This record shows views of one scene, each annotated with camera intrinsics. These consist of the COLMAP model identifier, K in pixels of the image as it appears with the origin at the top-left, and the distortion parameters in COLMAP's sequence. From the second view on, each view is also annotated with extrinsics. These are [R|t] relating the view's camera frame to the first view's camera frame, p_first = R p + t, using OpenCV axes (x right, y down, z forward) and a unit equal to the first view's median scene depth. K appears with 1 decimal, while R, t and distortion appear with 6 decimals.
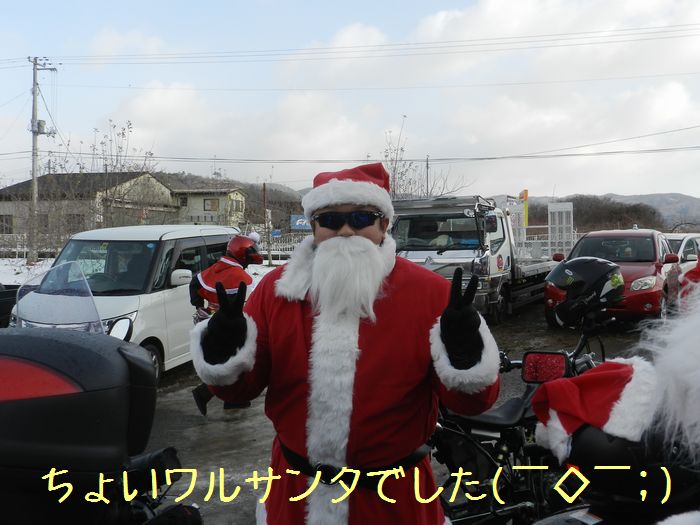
lens RADIAL K [[660.7, 0, 350.0], [0, 660.7, 262.5], [0, 0, 1]] dist [-0.000366, -0.008551]
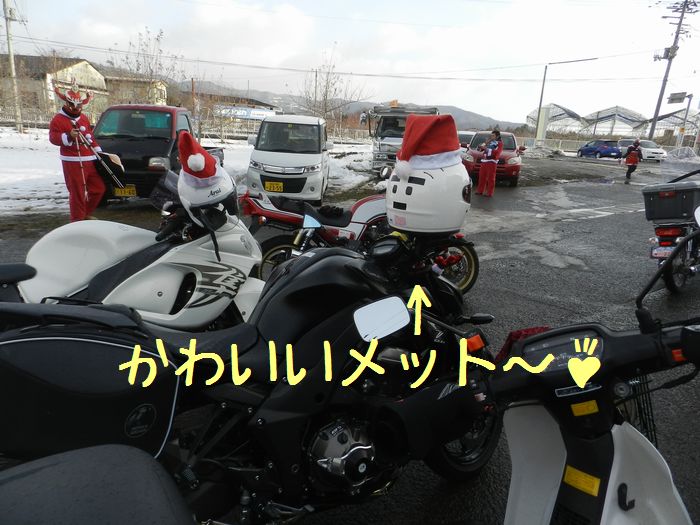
lens RADIAL K [[469.3, 0, 350.0], [0, 469.3, 262.5], [0, 0, 1]] dist [0.005585, 0.002390]
pose [[0.968043, -0.015423, 0.250311, -0.300356], [-0.044937, 0.971285, 0.233635, 0.016833], [-0.246726, -0.237417, 0.939553, -0.202712]]
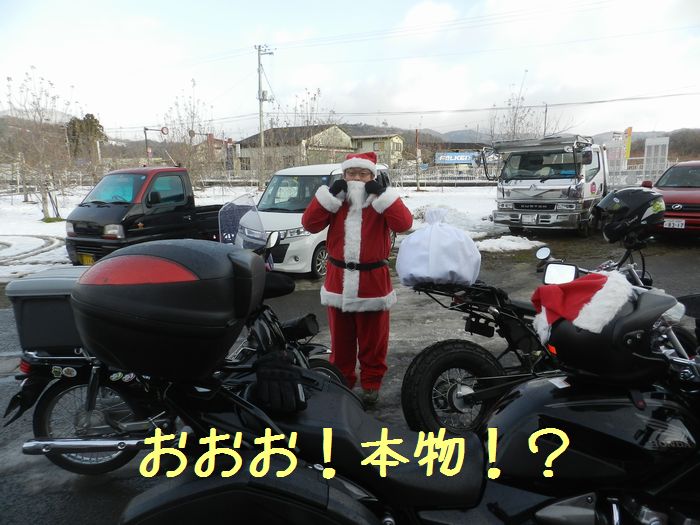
lens RADIAL K [[469.3, 0, 350.0], [0, 469.3, 262.5], [0, 0, 1]] dist [0.005585, 0.002390]
pose [[0.963592, 0.037780, -0.264693, 0.020250], [0.004149, 0.987735, 0.156083, -0.002346], [0.267343, -0.151498, 0.951618, -0.002414]]
